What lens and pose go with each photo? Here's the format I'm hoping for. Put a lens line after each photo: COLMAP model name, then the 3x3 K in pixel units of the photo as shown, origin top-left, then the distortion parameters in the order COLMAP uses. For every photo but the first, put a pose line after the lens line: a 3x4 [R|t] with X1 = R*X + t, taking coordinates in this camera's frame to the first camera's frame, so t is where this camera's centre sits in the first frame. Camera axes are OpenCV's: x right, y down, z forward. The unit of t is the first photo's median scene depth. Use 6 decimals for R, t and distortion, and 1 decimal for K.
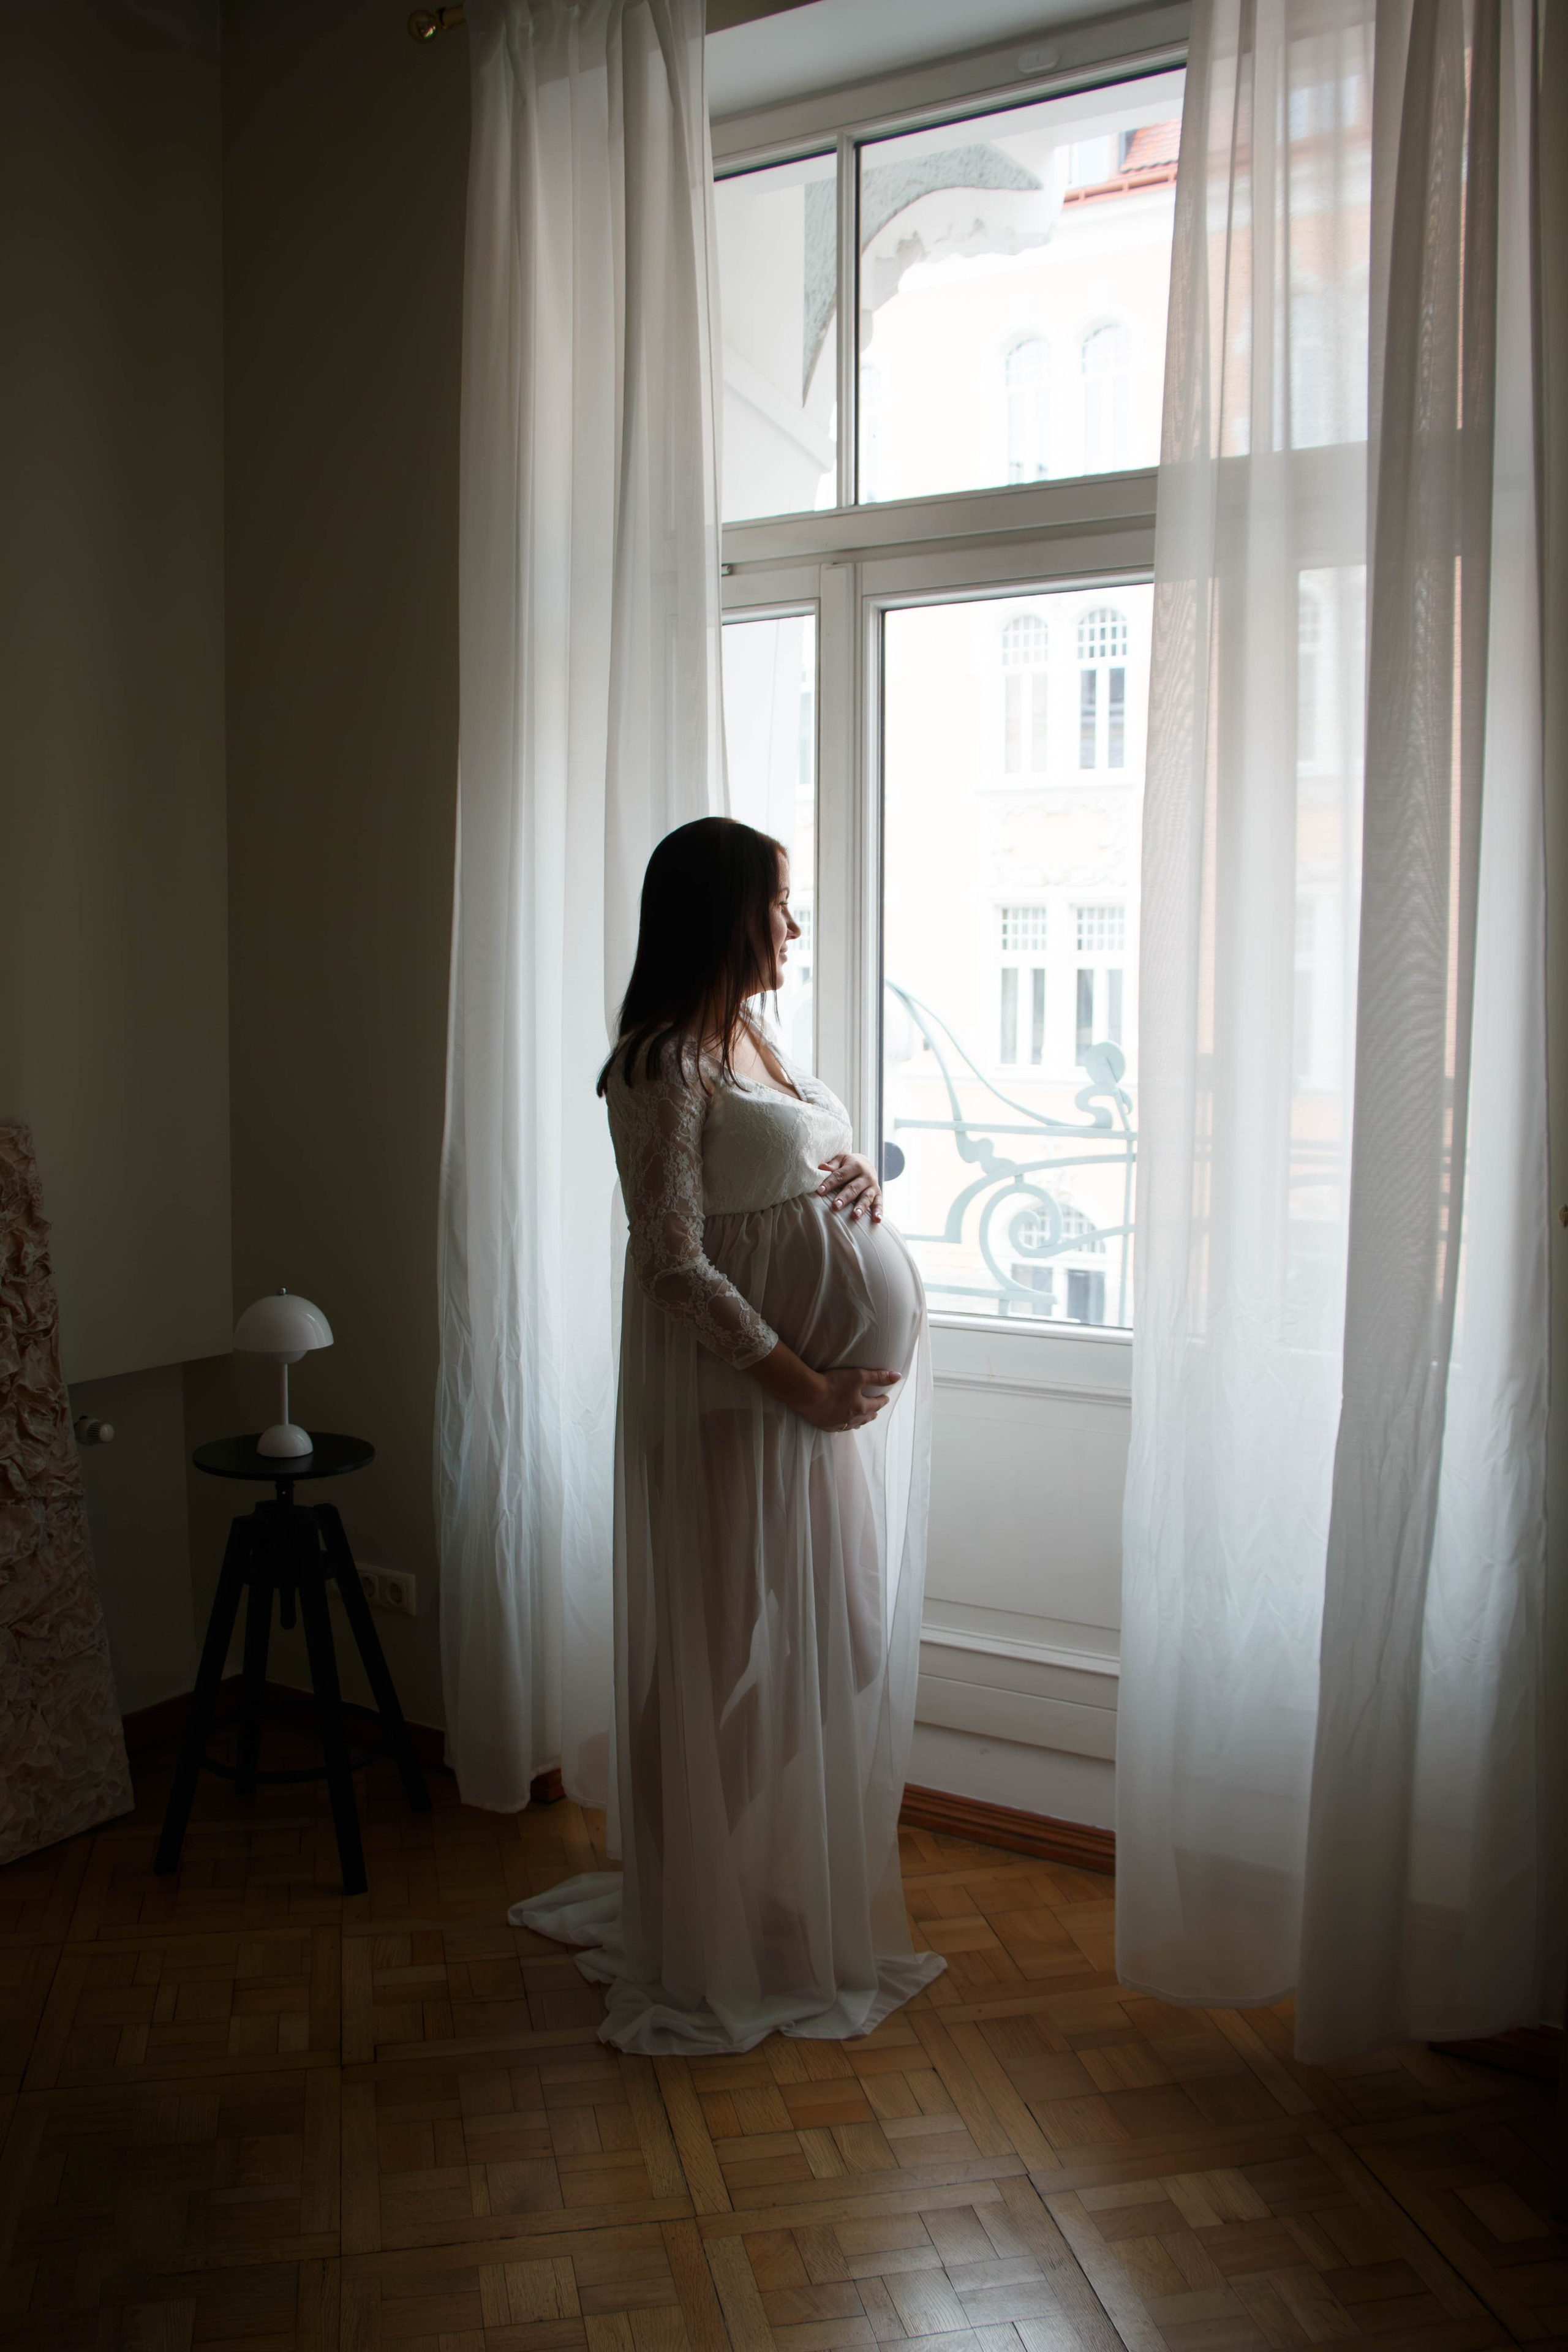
lens RADIAL K [[1983.1, 0, 786.9], [0, 1983.1, 1182.4], [0, 0, 1]] dist [-0.165391, 0.141025]
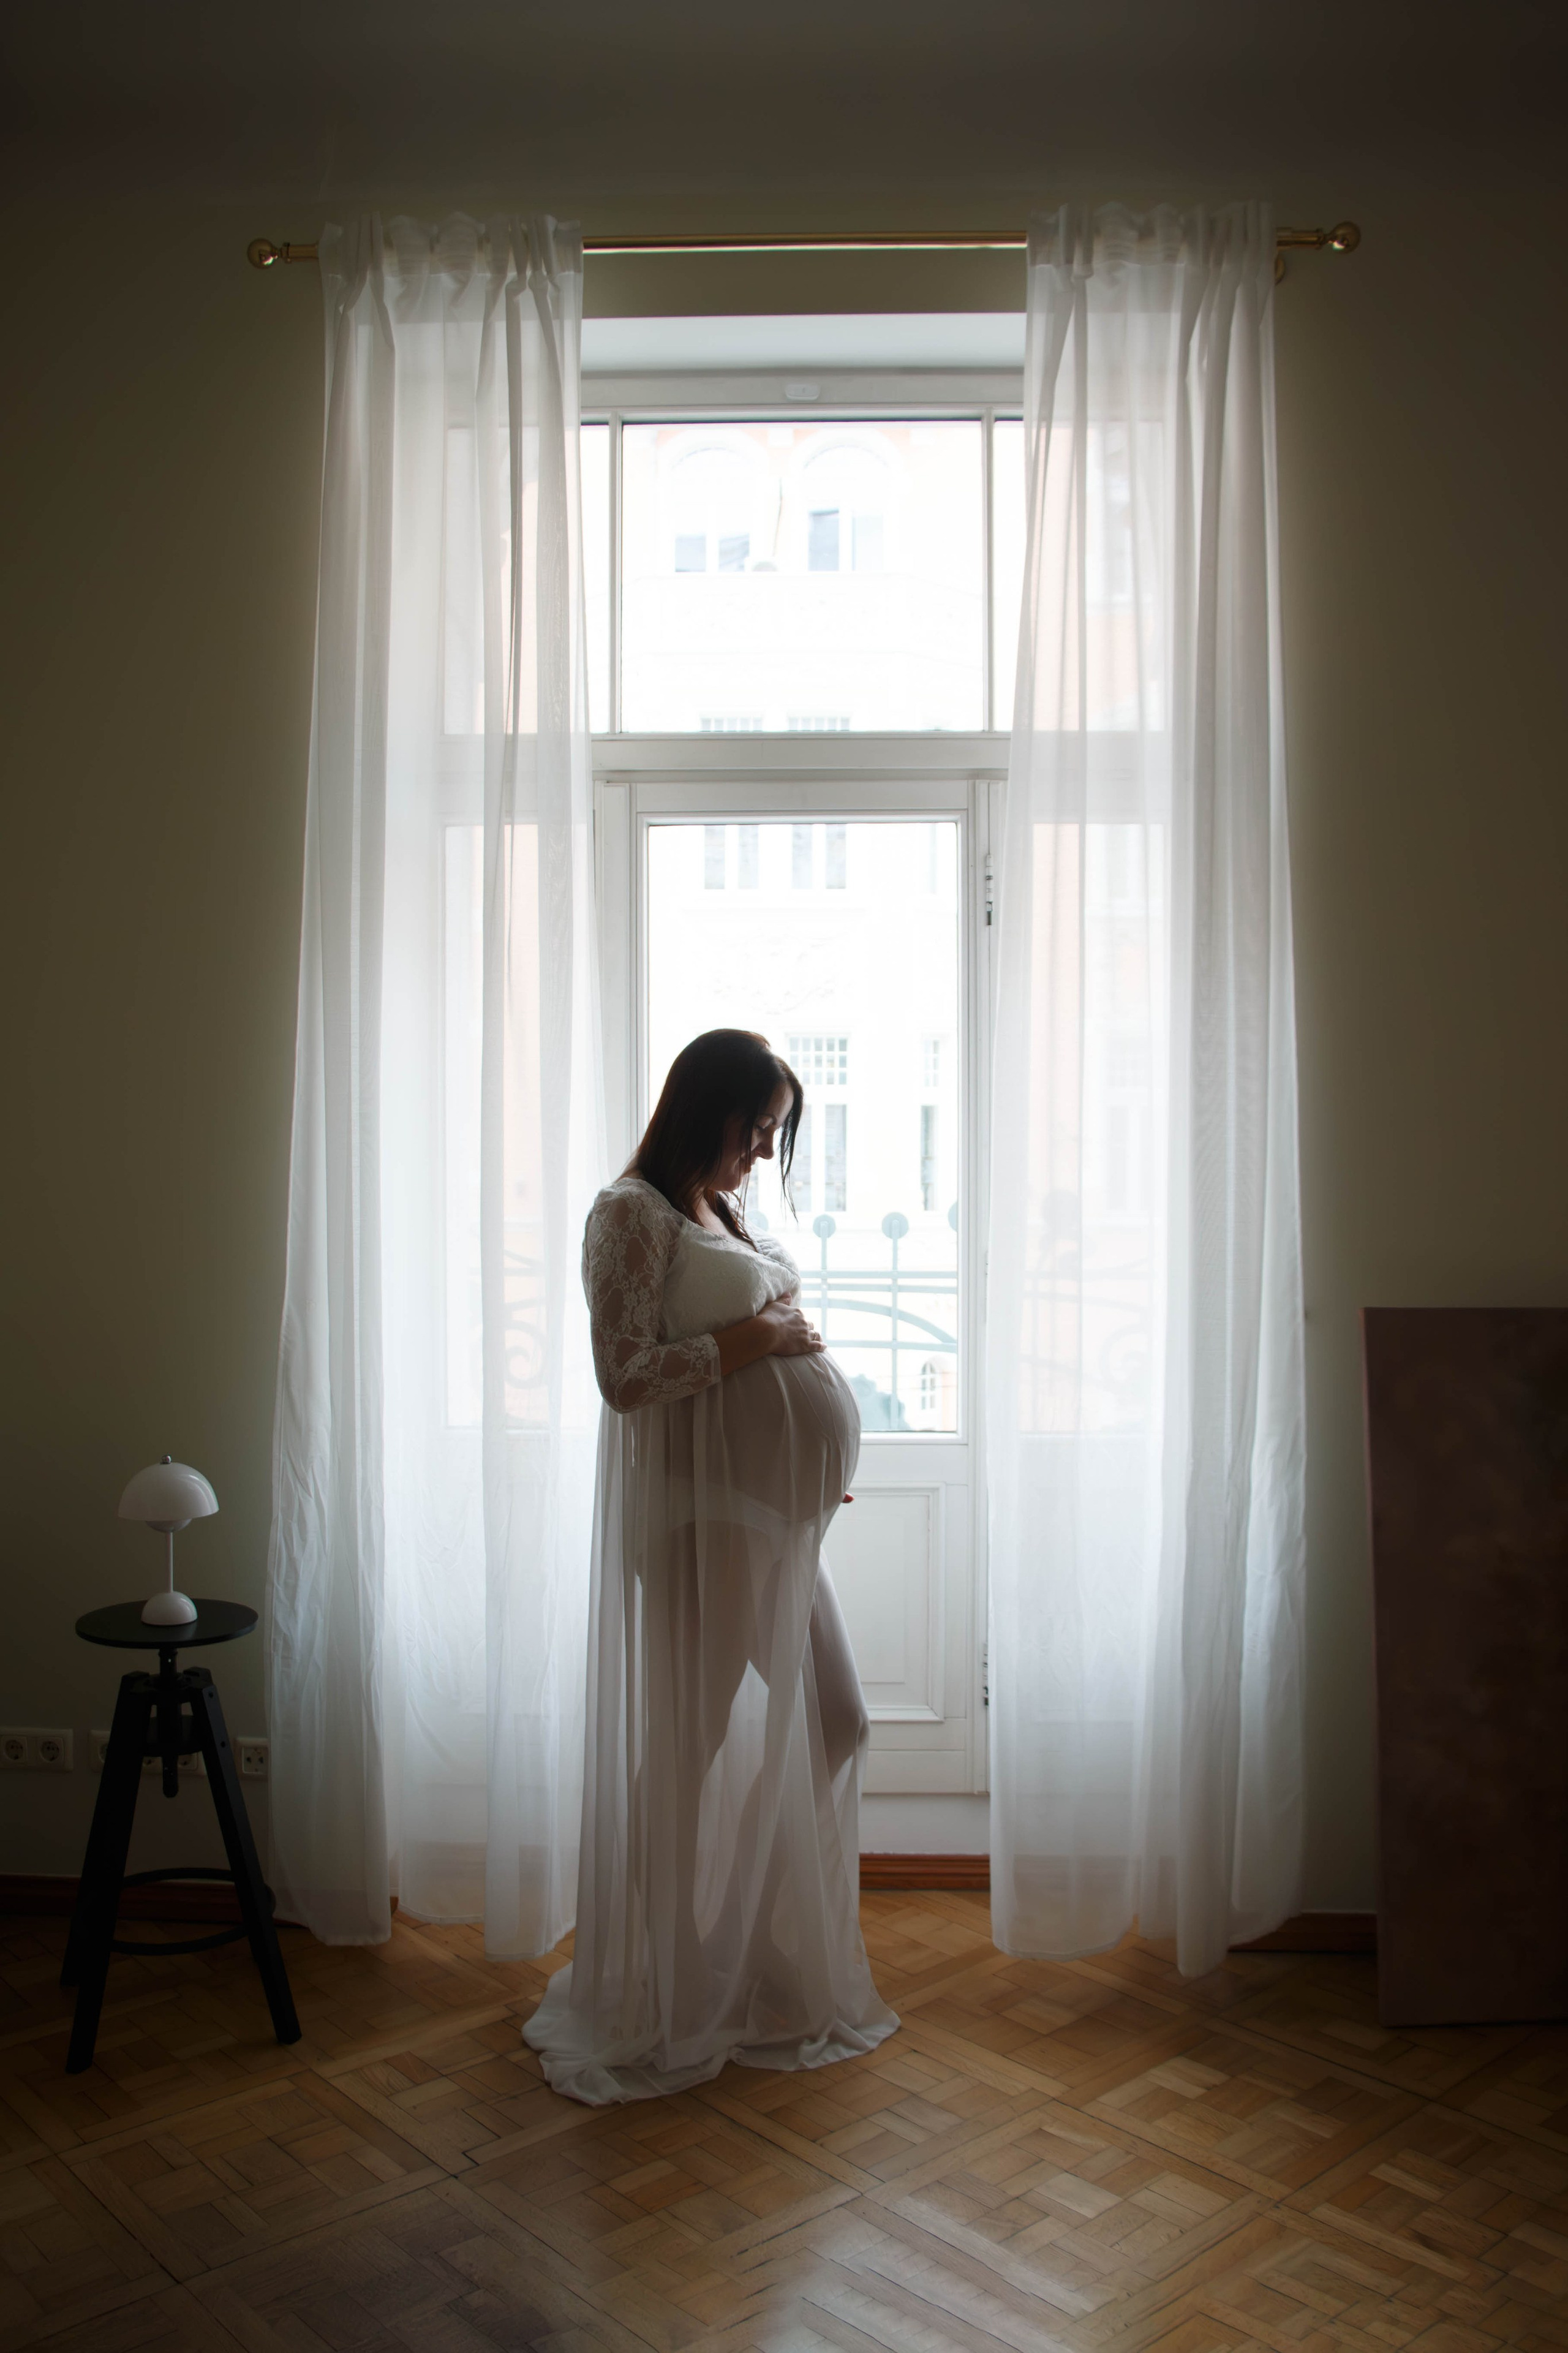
lens RADIAL K [[1983.8, 0, 786.9], [0, 1983.8, 1182.9], [0, 0, 1]] dist [-0.165391, 0.141025]
pose [[0.871645, -0.020907, 0.489692, -0.499944], [0.054085, 0.997091, -0.053701, -0.016521], [-0.487145, 0.073293, 0.870240, -0.041624]]
